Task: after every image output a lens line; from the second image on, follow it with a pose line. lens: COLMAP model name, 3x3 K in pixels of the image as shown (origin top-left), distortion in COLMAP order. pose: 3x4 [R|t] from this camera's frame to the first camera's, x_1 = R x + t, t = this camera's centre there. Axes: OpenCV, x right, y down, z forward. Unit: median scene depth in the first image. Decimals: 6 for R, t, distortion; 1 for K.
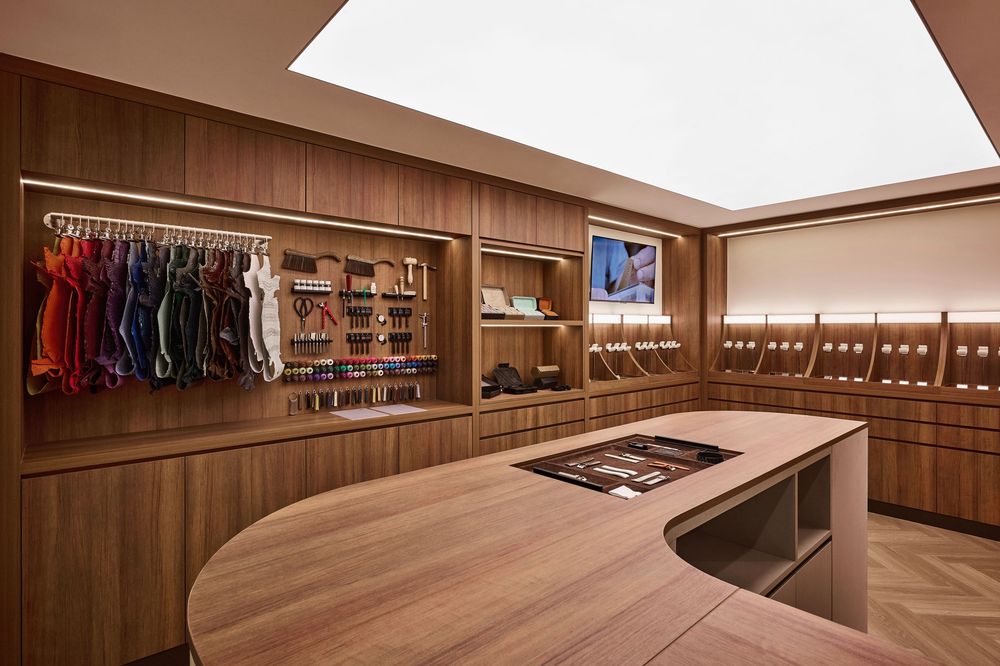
lens RADIAL K [[509.5, 0, 496.7], [0, 509.5, 330.0], [0, 0, 1]] dist [0.001572, -0.000851]
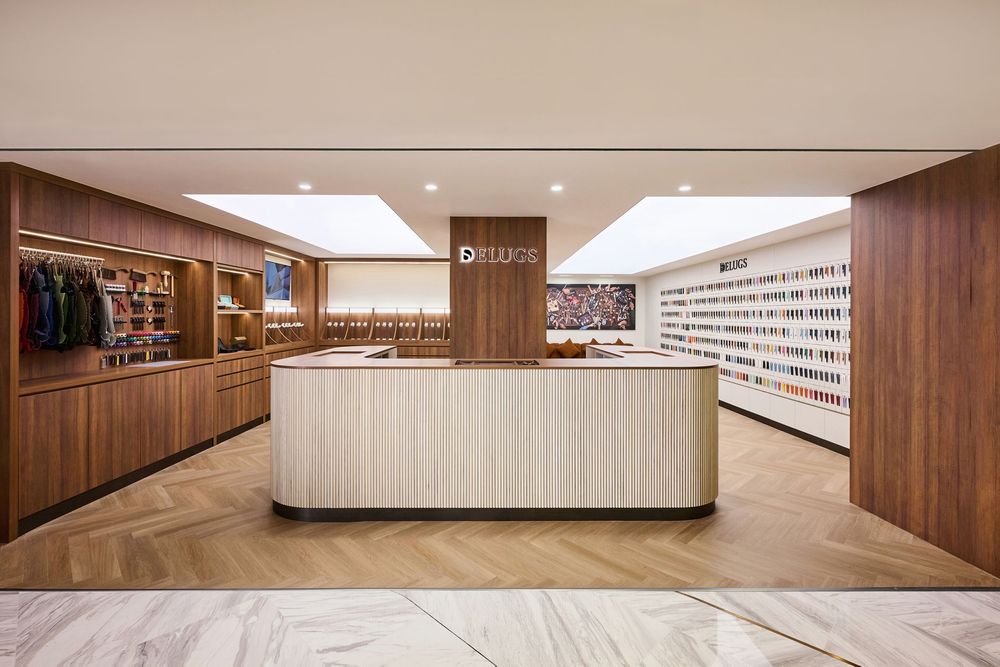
lens RADIAL K [[463.5, 0, 489.5], [0, 463.5, 316.4], [0, 0, 1]] dist [-0.001173, -0.000124]
pose [[0.660547, 0.001565, 0.750783, -0.588084], [-0.001520, 0.999999, -0.000747, 0.002463], [-0.750783, -0.000647, 0.660549, -0.737892]]
